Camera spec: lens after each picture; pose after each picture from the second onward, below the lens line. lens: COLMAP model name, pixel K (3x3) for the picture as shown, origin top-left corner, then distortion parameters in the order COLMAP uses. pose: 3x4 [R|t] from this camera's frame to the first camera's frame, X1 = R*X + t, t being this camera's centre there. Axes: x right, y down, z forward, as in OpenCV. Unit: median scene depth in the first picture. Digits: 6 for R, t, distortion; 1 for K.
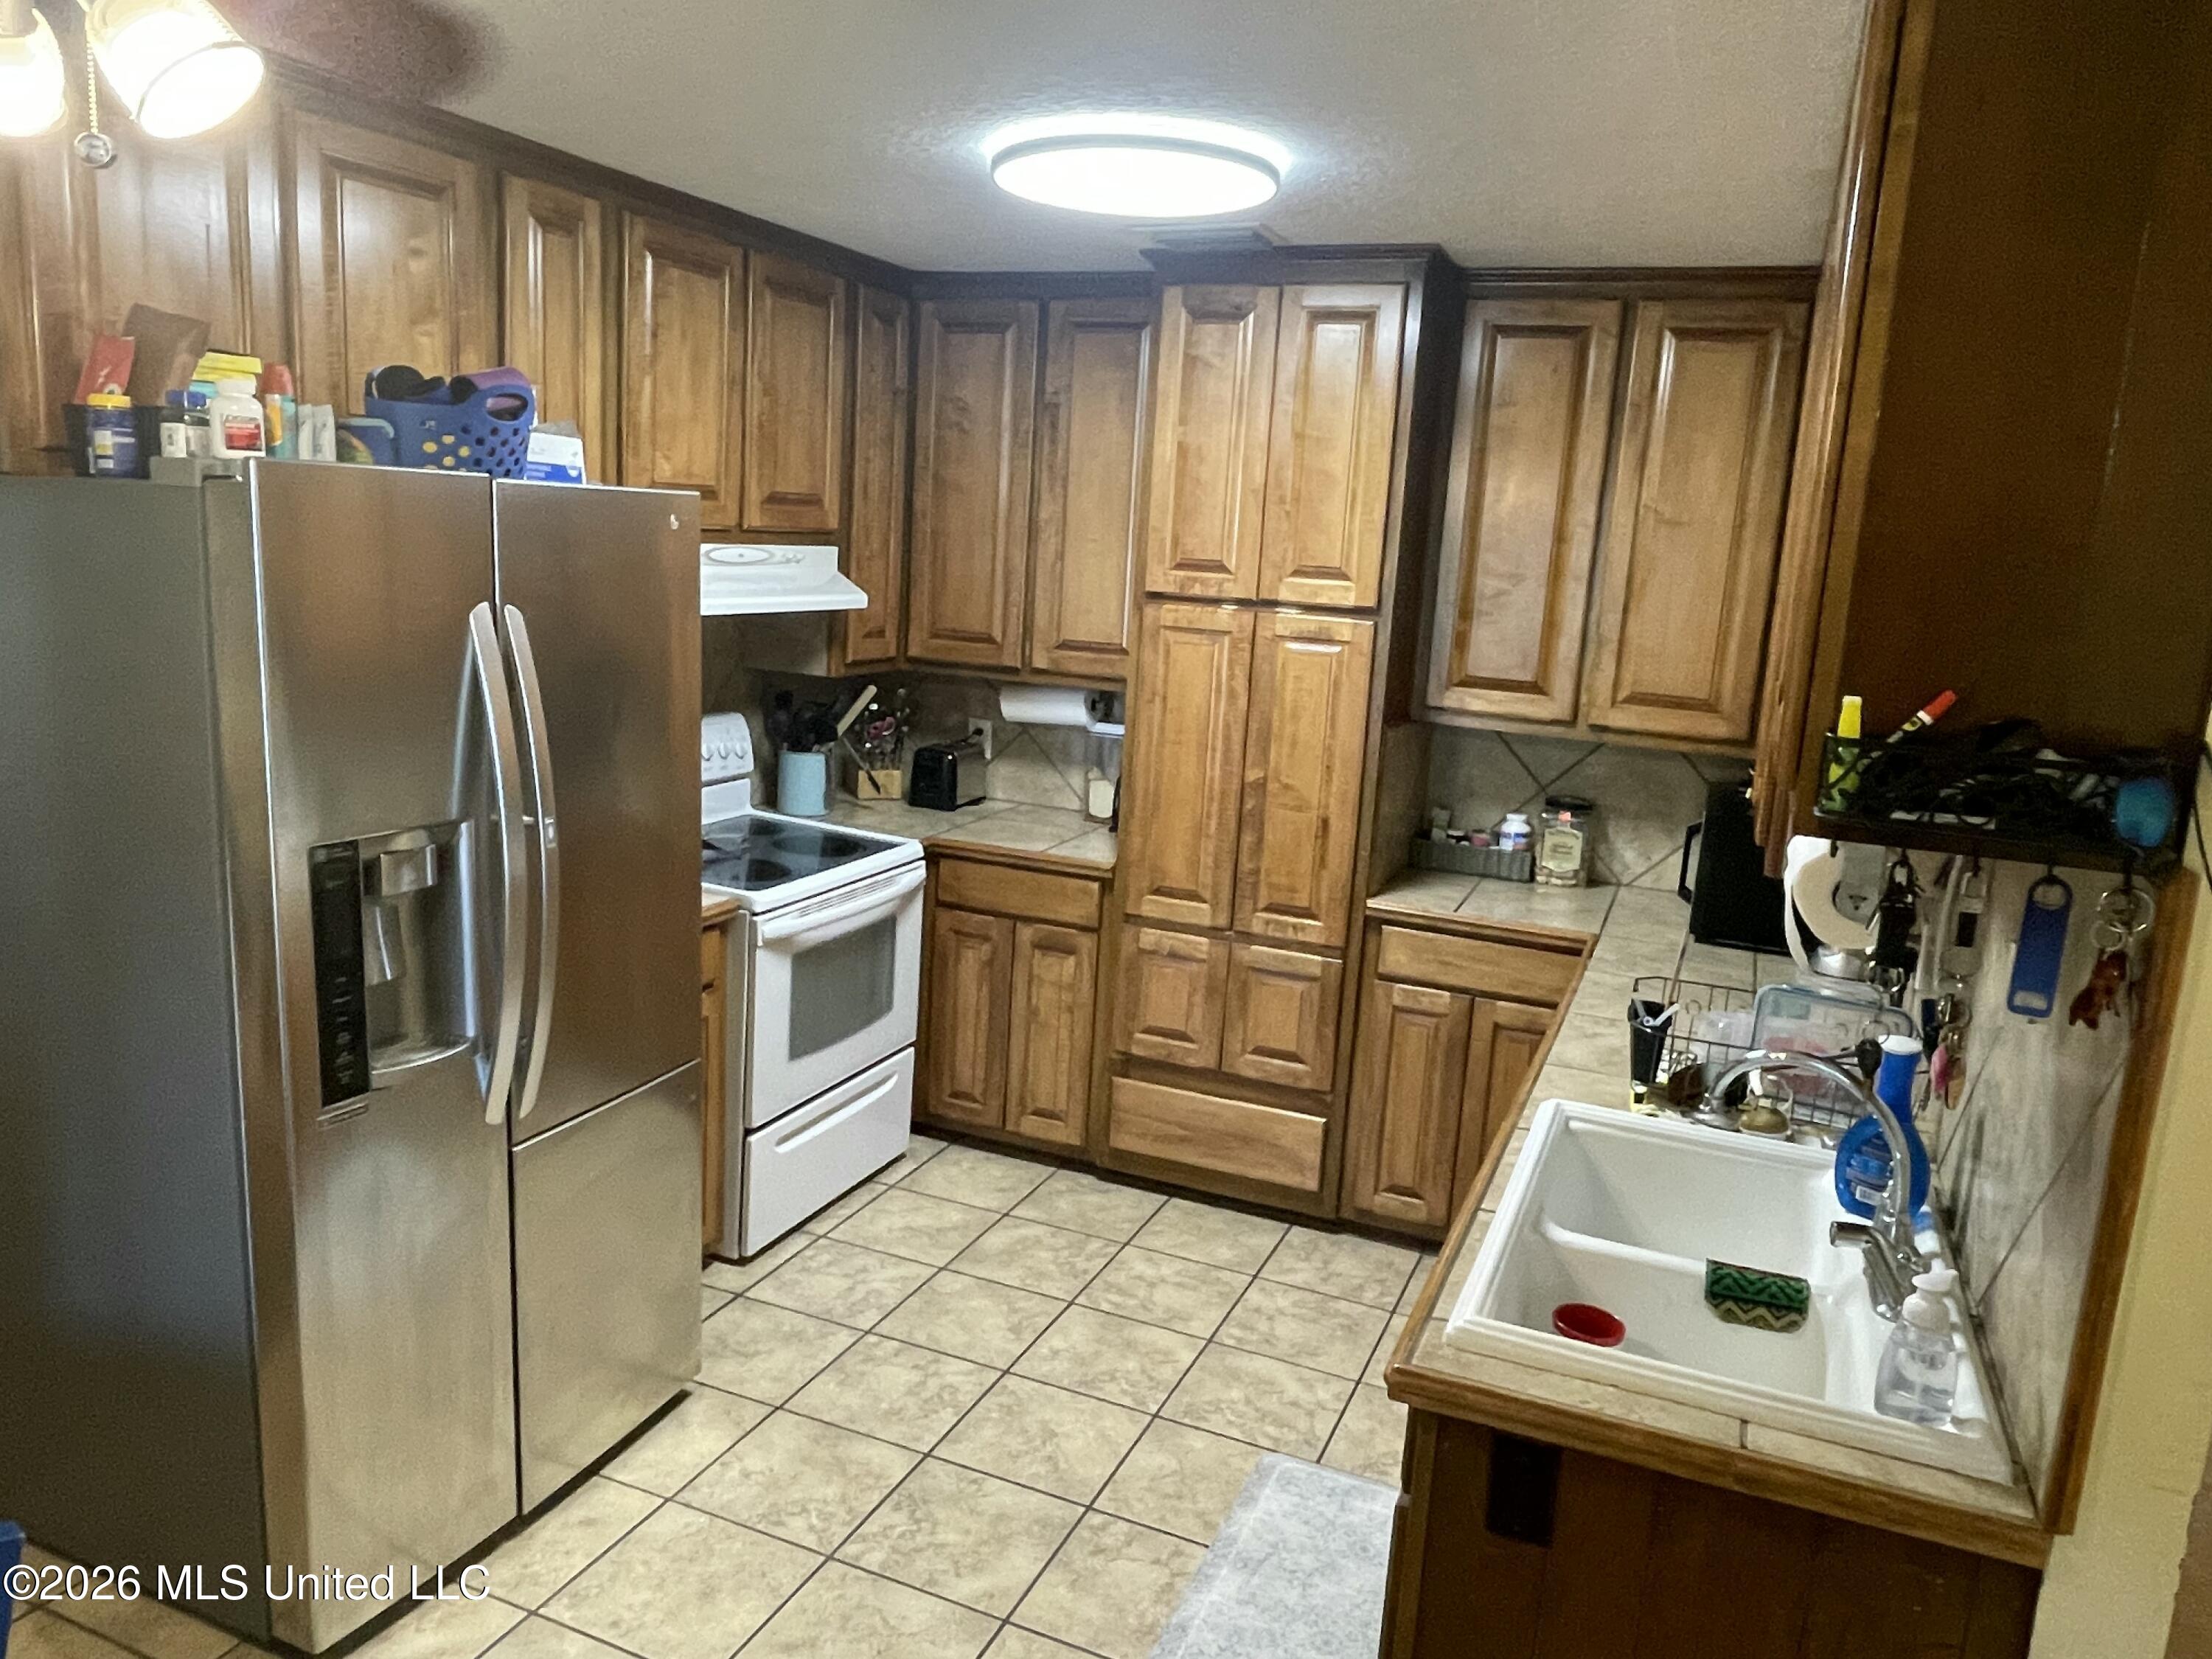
lens RADIAL K [[1578.5, 0, 1102.0], [0, 1578.5, 825.0], [0, 0, 1]] dist [-0.005633, -0.000995]
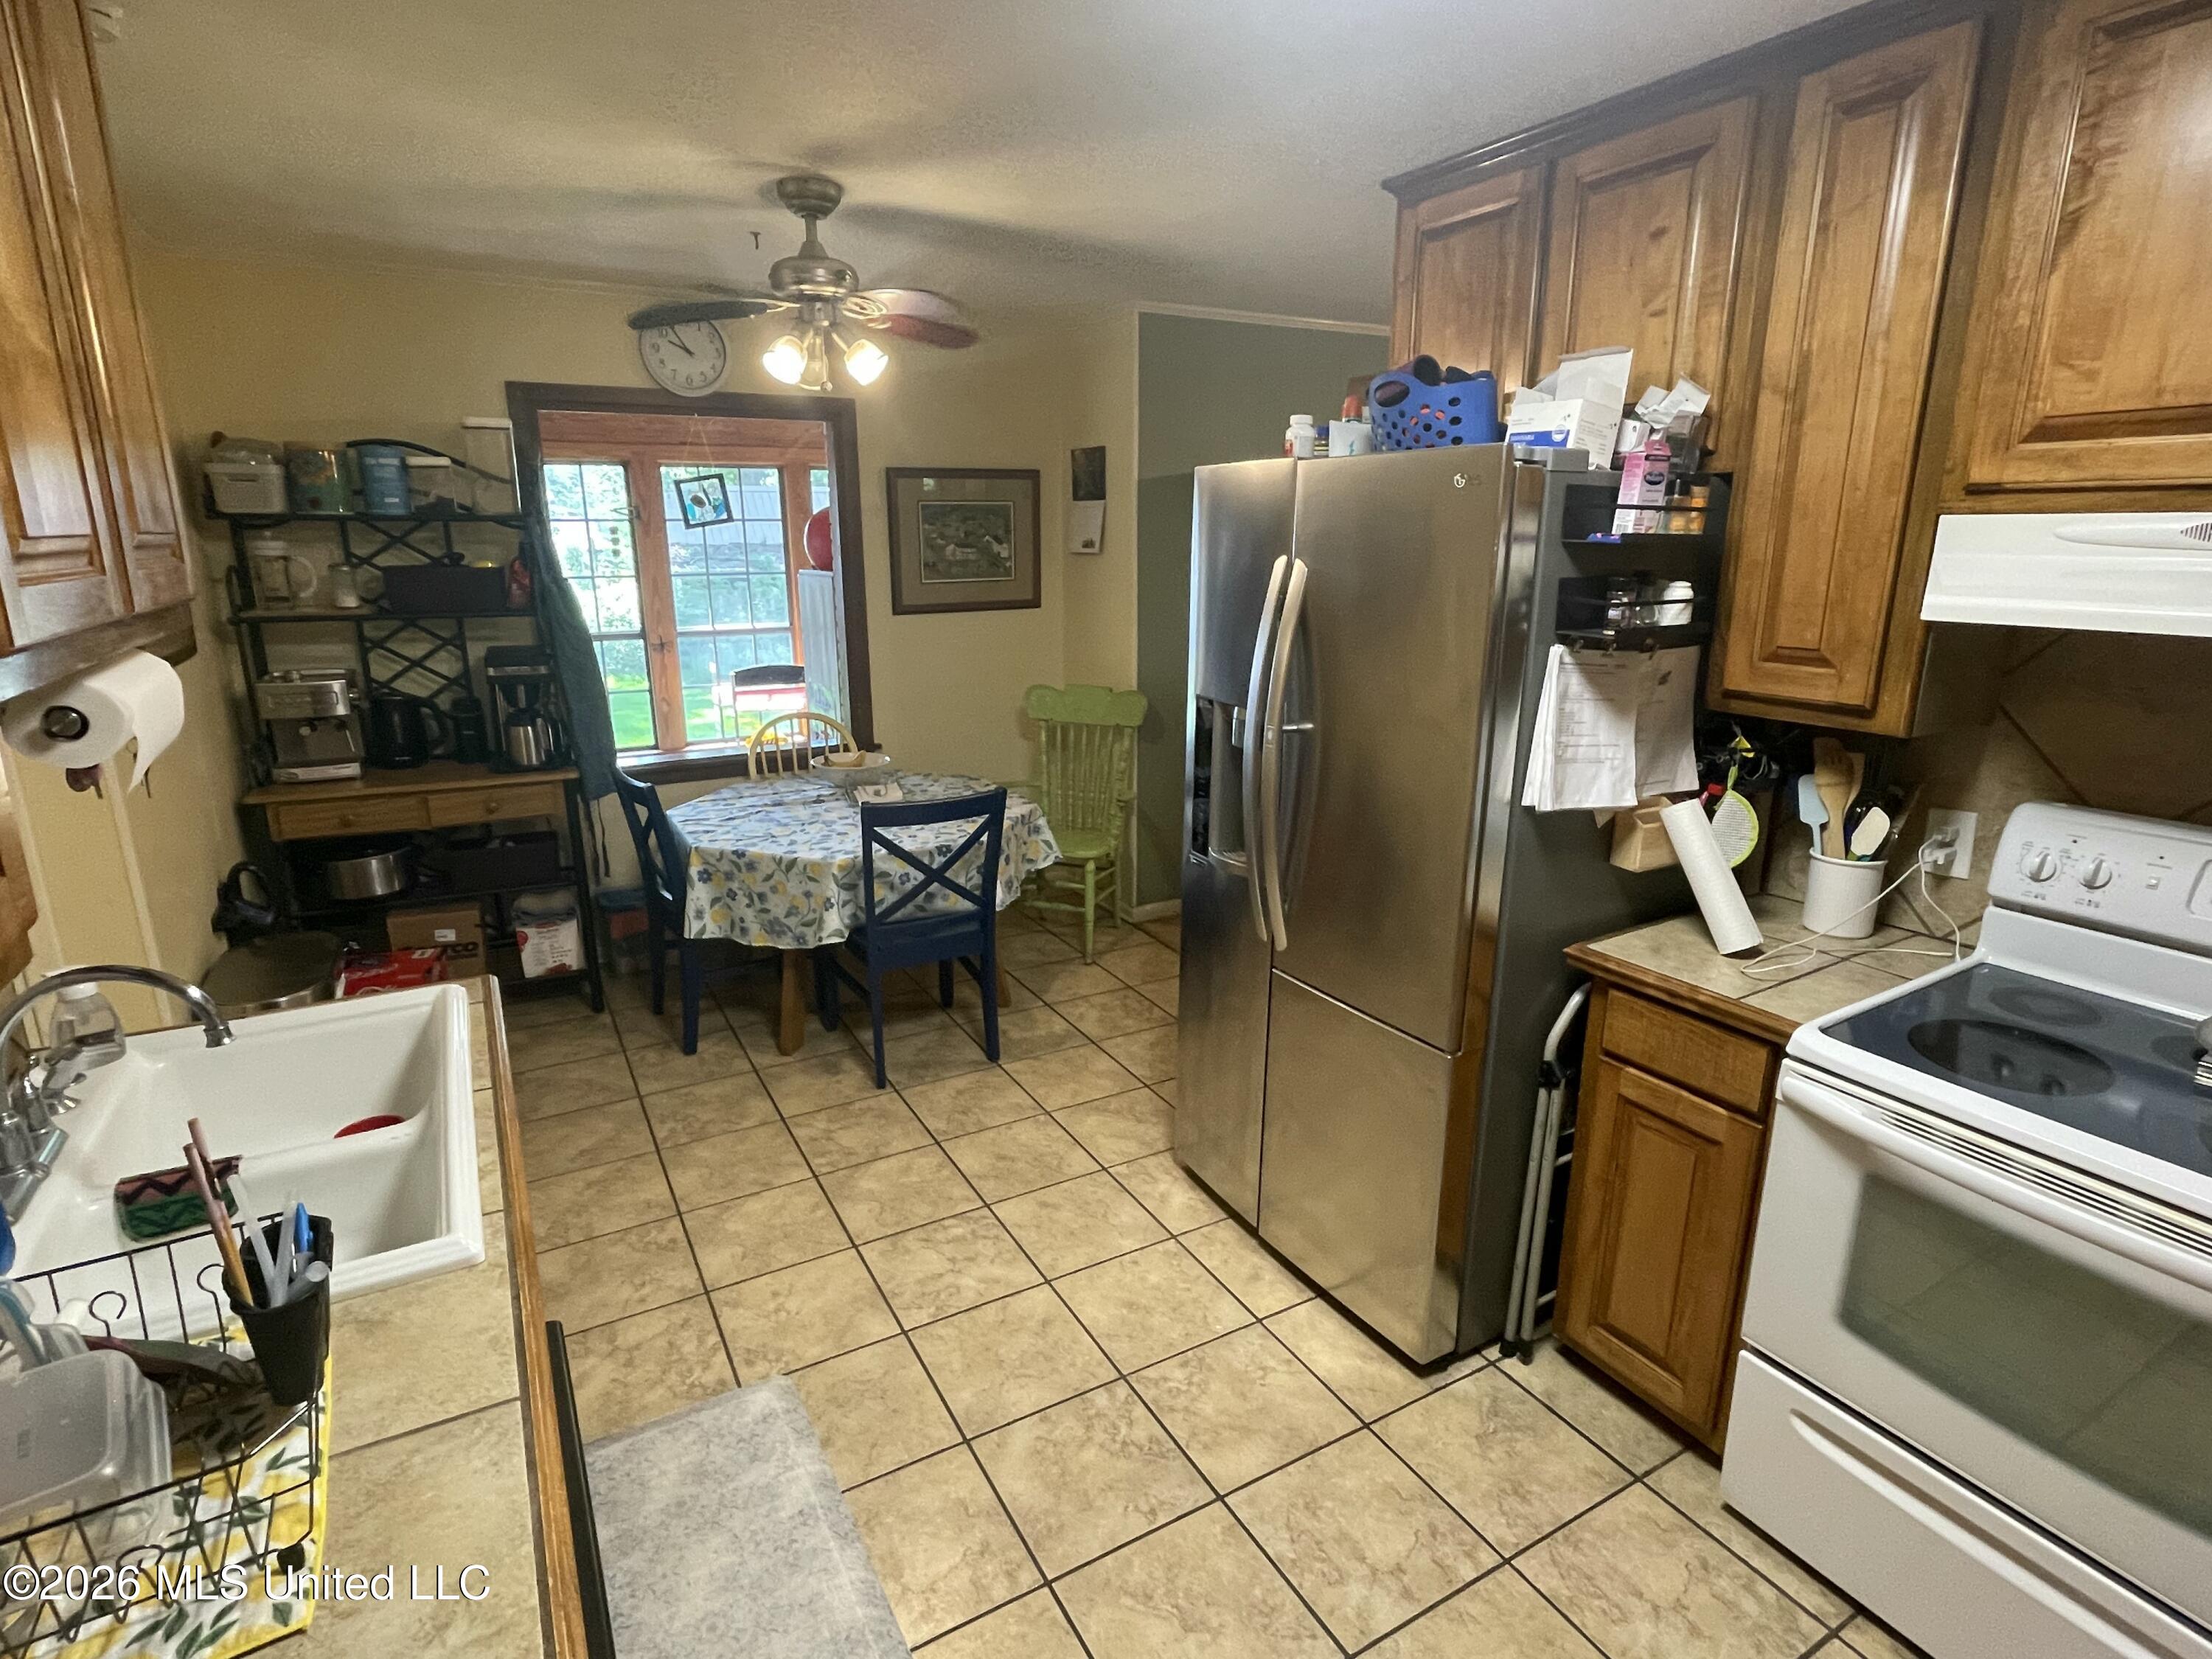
lens RADIAL K [[1111.5, 0, 1095.8], [0, 1111.5, 830.9], [0, 0, 1]] dist [0.003840, 0.000573]
pose [[-0.606683, 0.143752, -0.781838, 0.353323], [-0.189510, 0.929004, 0.317865, -0.141121], [0.772024, 0.341009, -0.536368, 1.067162]]
